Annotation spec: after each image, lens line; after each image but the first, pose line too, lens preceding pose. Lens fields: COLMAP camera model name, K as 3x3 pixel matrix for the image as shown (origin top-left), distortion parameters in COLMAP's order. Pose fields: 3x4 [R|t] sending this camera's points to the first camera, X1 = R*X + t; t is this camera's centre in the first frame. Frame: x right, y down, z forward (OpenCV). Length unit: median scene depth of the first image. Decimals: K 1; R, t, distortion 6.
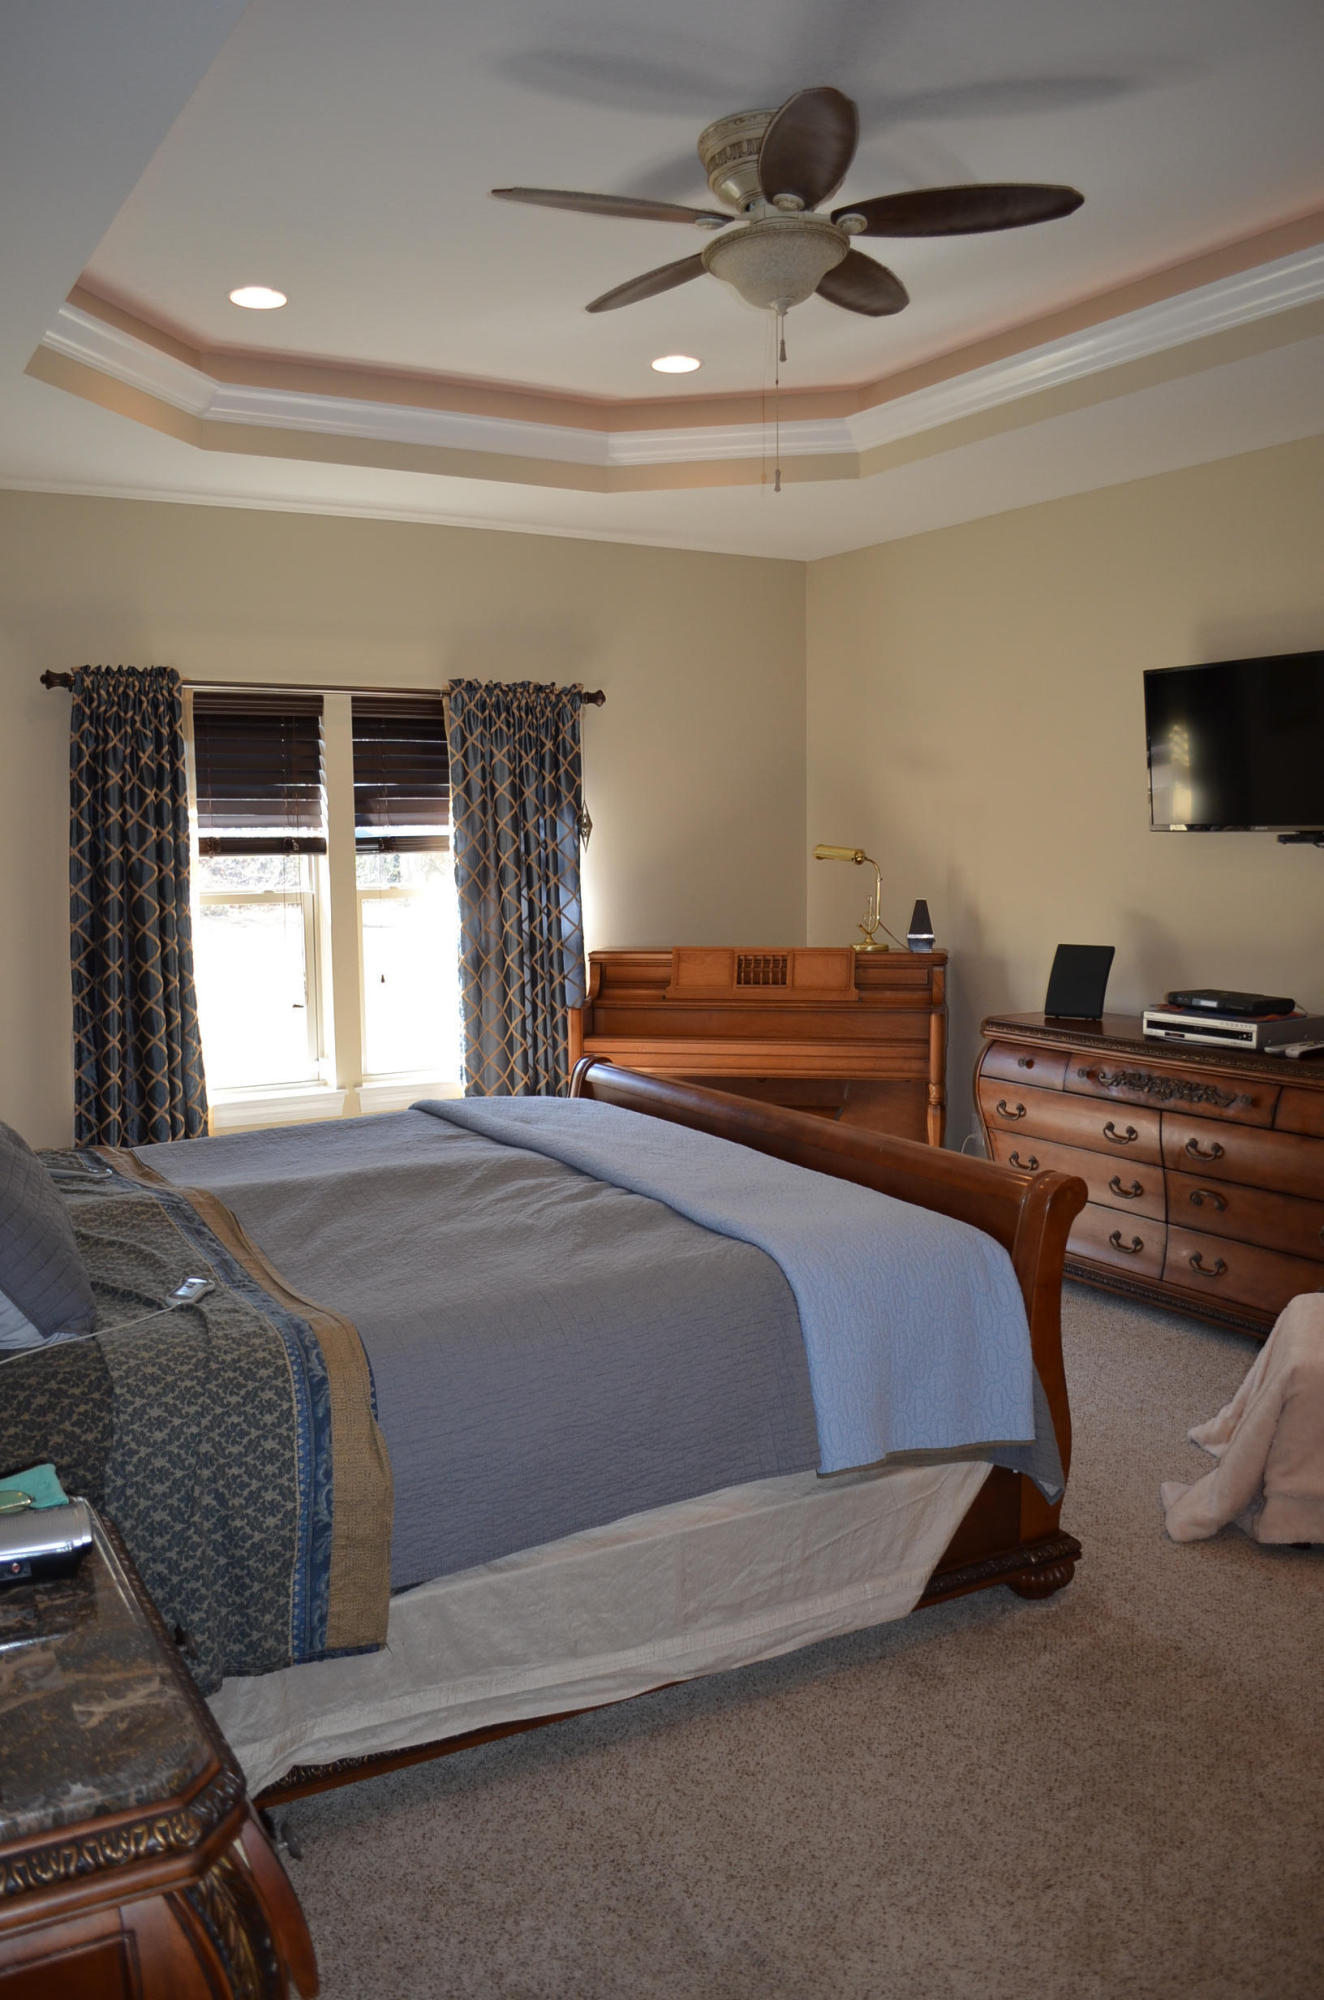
lens RADIAL K [[1570.9, 0, 663.1], [0, 1570.9, 986.7], [0, 0, 1]] dist [-0.082989, 0.010605]
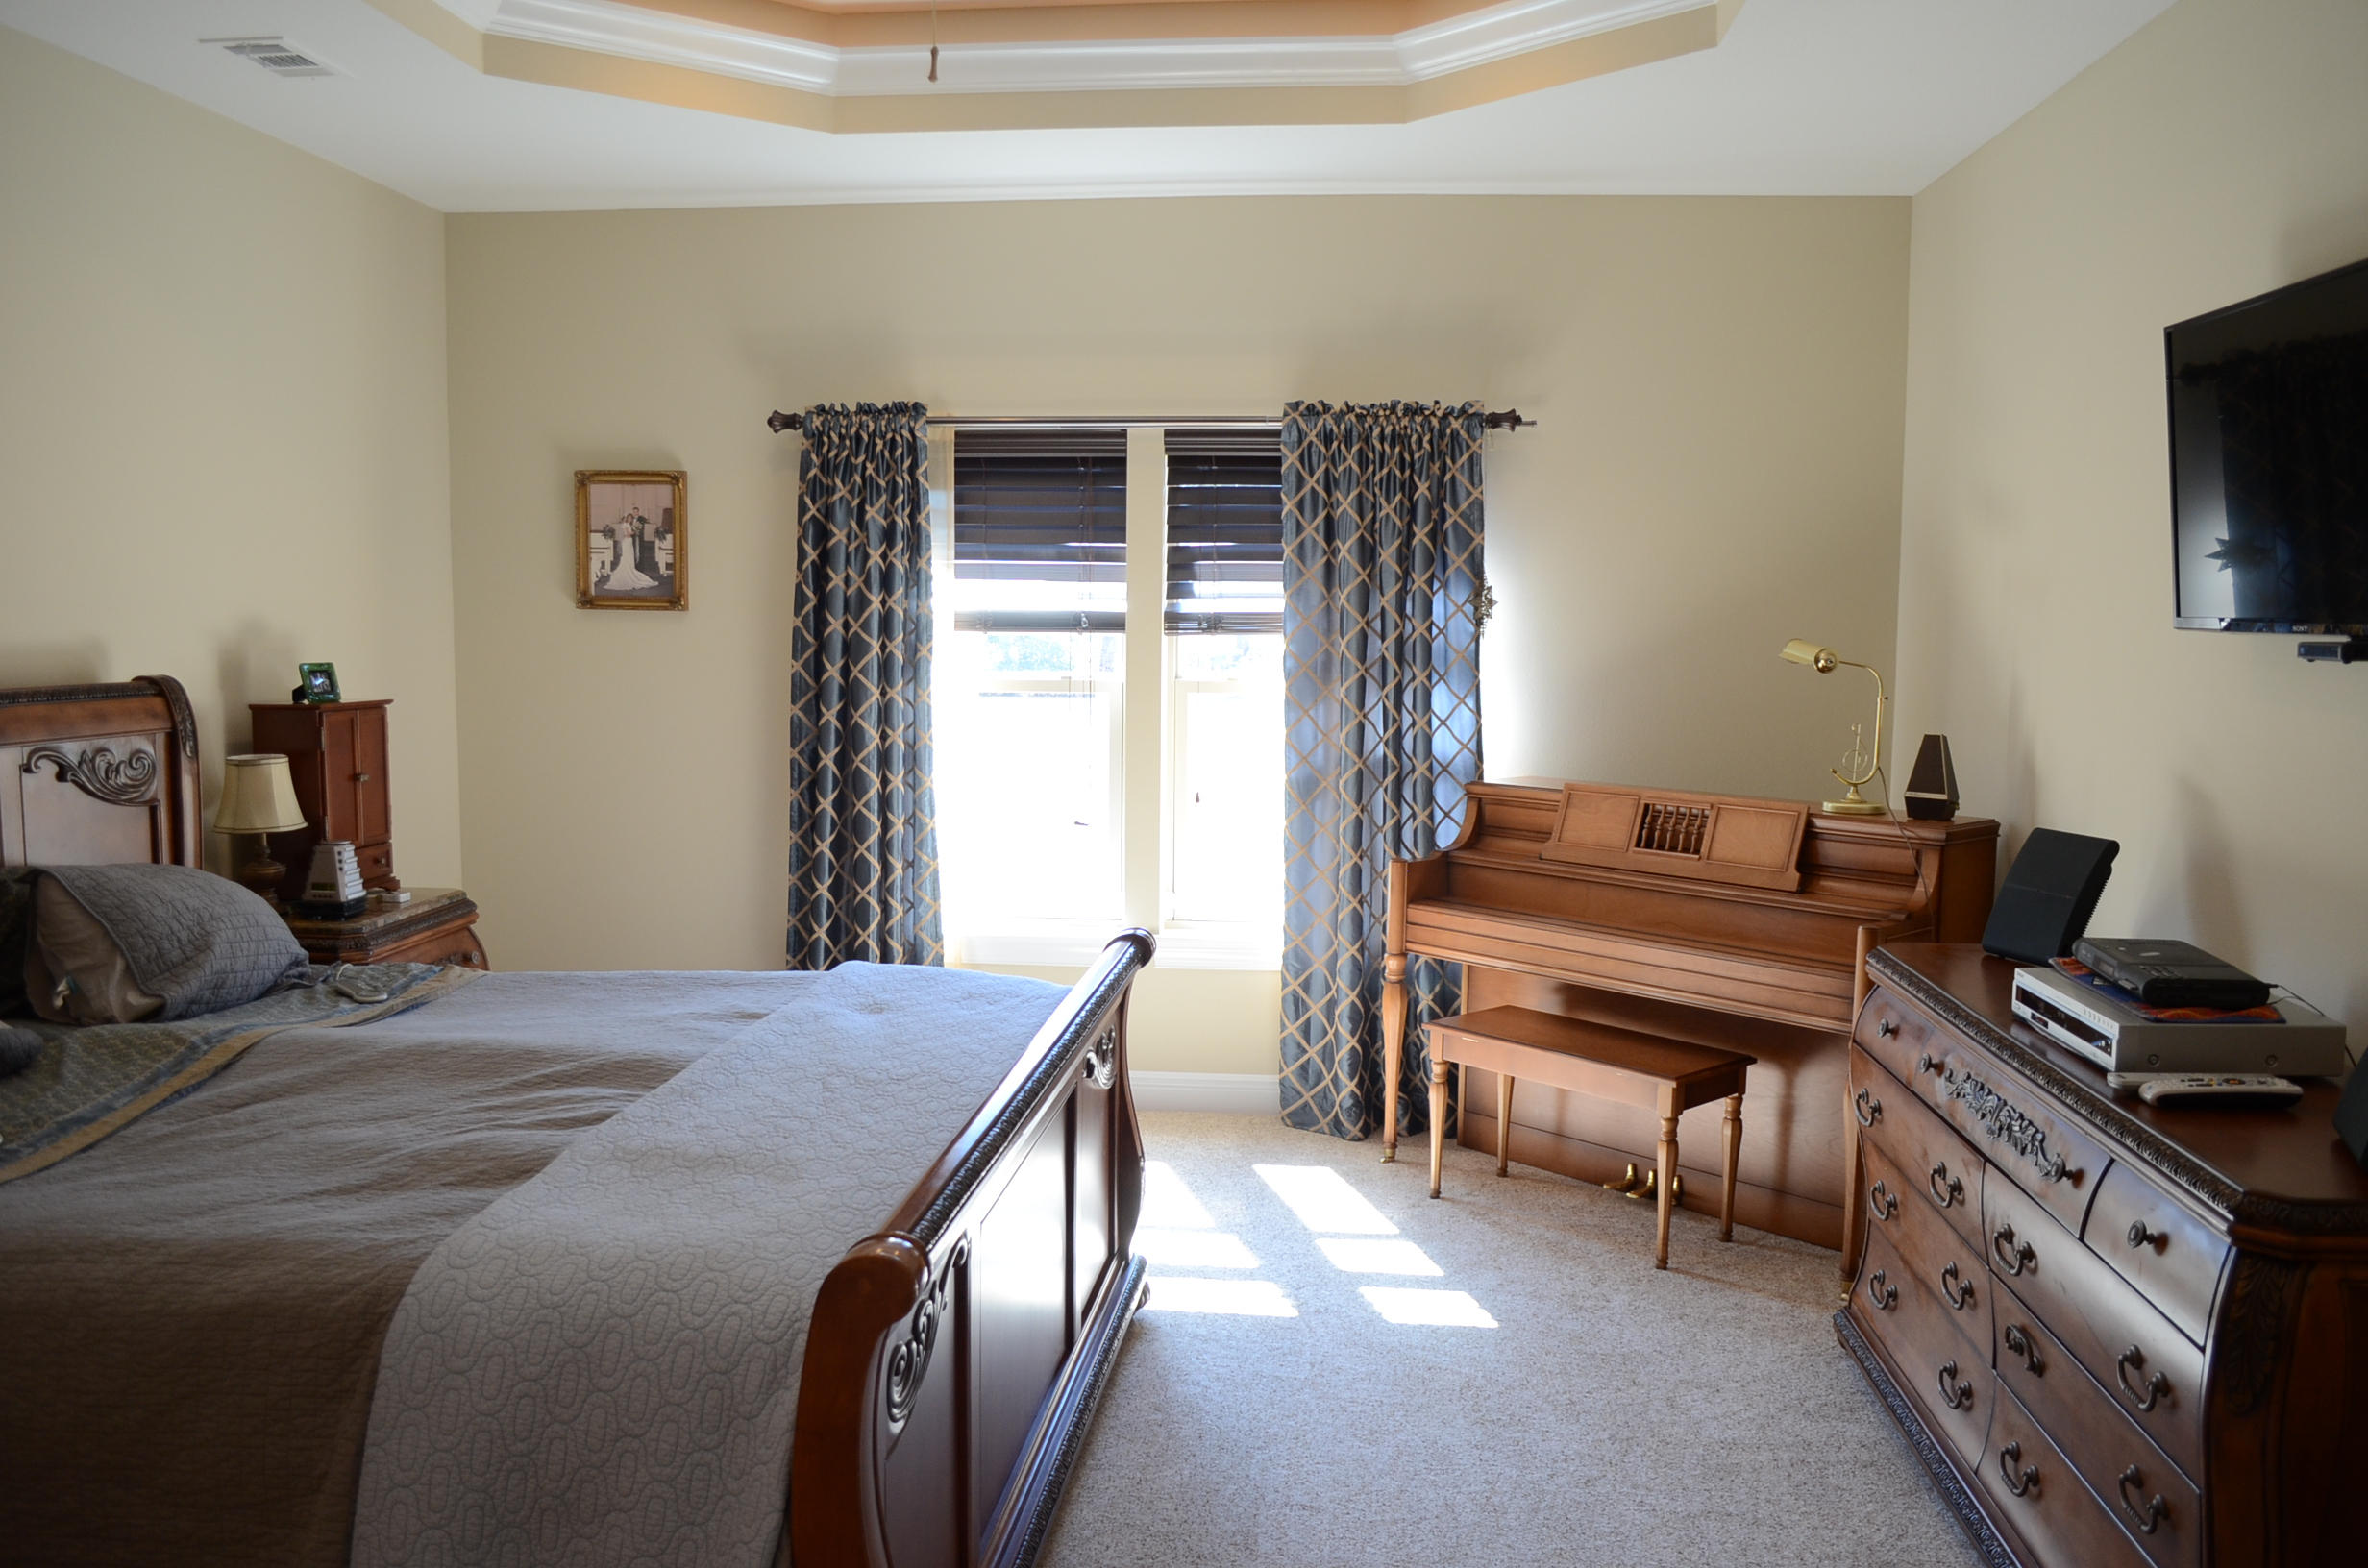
lens RADIAL K [[1859.7, 0, 1184.3], [0, 1859.7, 795.0], [0, 0, 1]] dist [-0.082989, 0.010605]
pose [[0.809094, 0.075074, -0.582864, 0.351021], [-0.072605, 0.996978, 0.027626, -0.031588], [0.583177, 0.019967, 0.812100, 0.262493]]
